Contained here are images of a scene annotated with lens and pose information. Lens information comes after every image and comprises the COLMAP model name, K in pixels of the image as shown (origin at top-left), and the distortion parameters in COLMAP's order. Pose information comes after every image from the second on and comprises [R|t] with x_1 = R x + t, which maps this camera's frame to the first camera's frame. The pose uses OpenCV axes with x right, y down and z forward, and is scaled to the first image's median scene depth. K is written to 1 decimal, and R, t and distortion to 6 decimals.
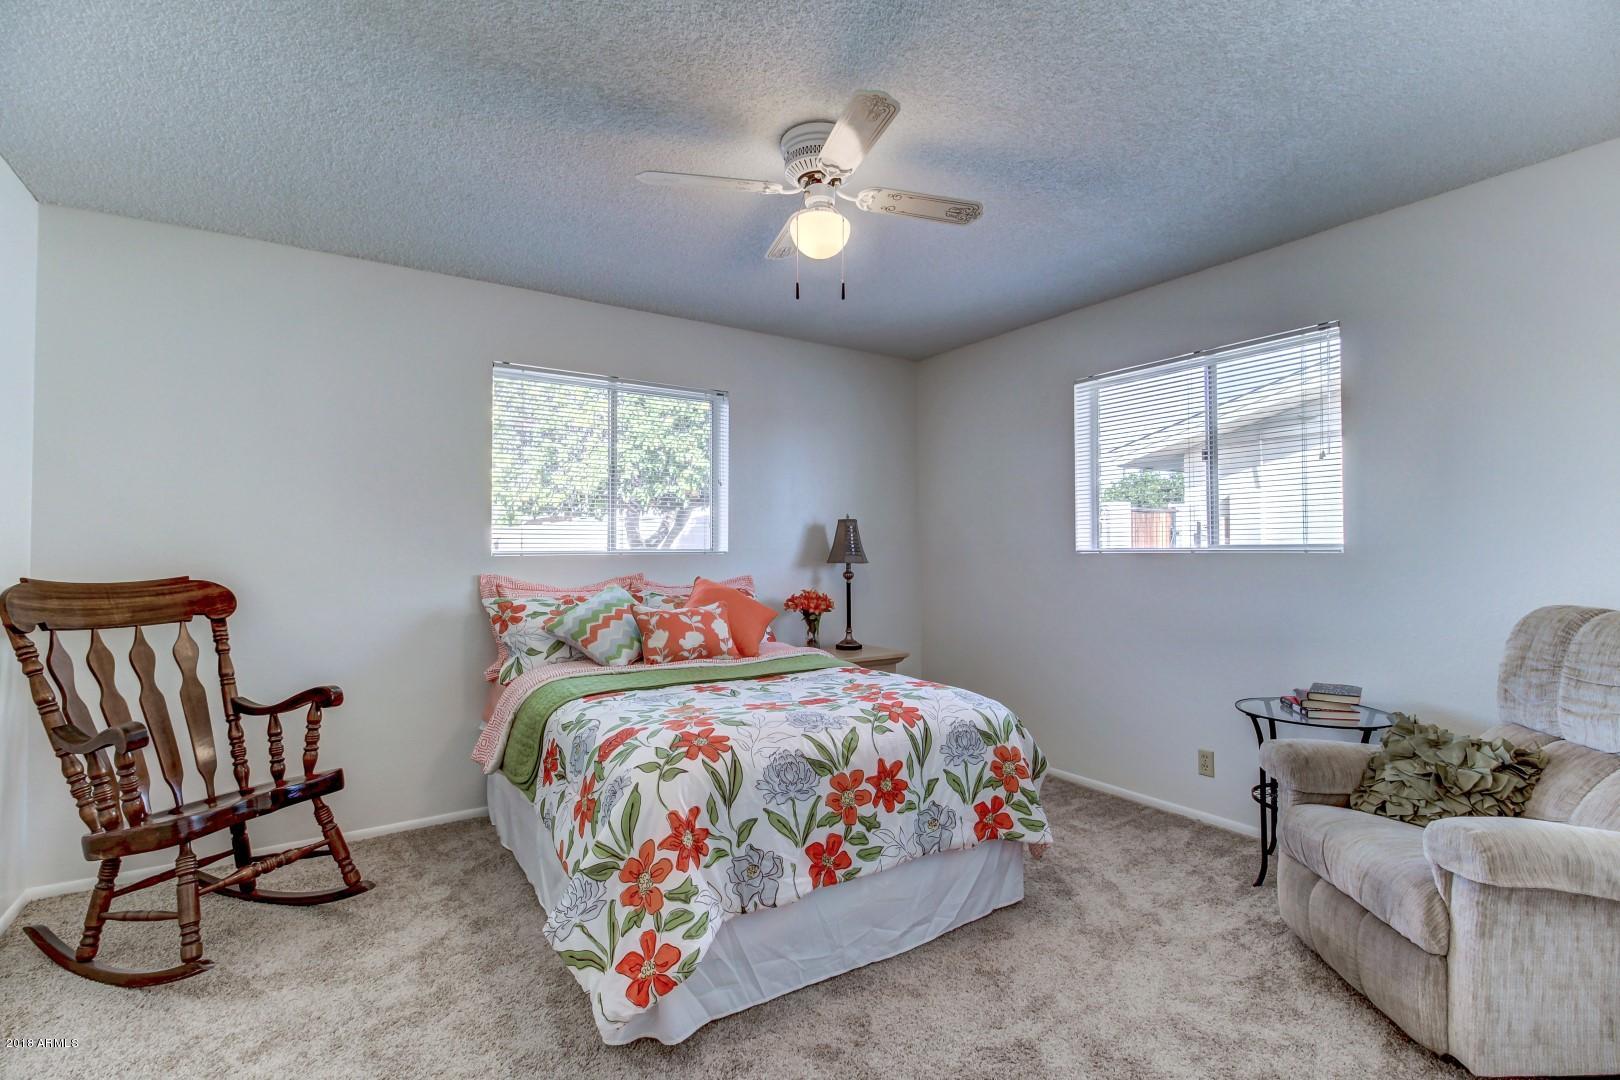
lens RADIAL K [[730.5, 0, 823.5], [0, 730.5, 534.7], [0, 0, 1]] dist [0.009782, -0.010279]
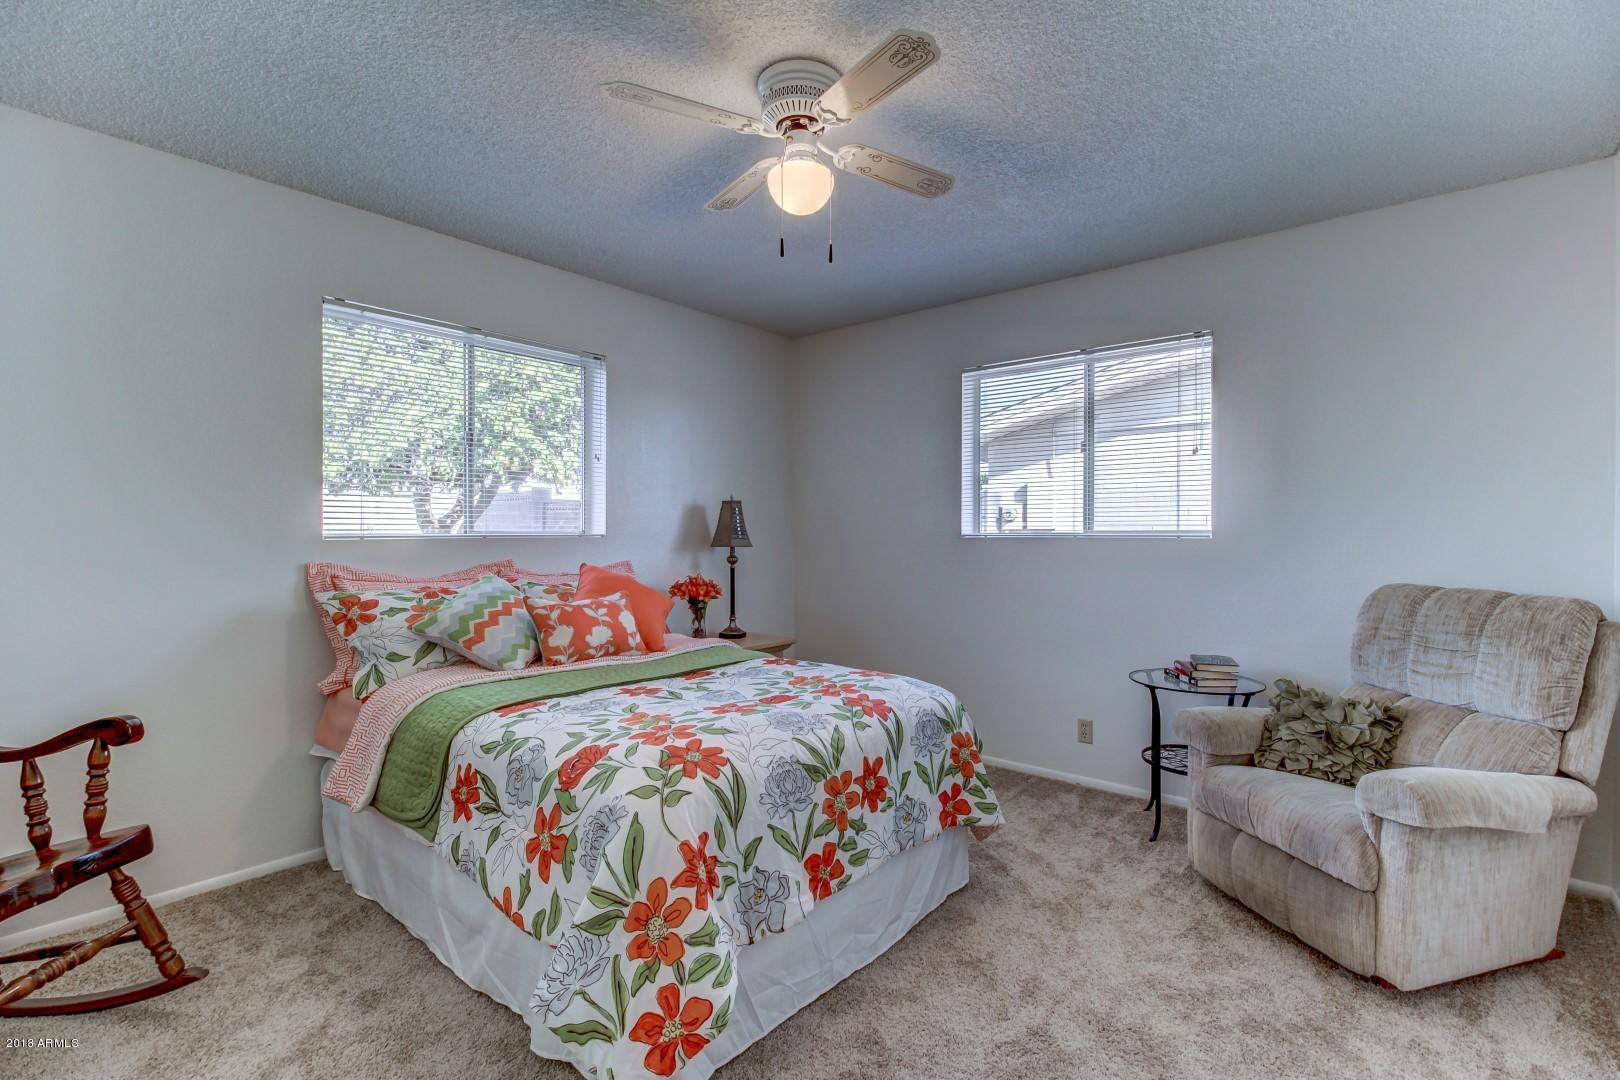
lens RADIAL K [[730.5, 0, 823.5], [0, 730.5, 534.7], [0, 0, 1]] dist [0.009782, -0.010279]
pose [[0.960307, 0.003085, 0.278927, -0.228253], [-0.010385, 0.999641, 0.024700, -0.003339], [-0.278751, -0.026616, 0.959995, 0.110800]]
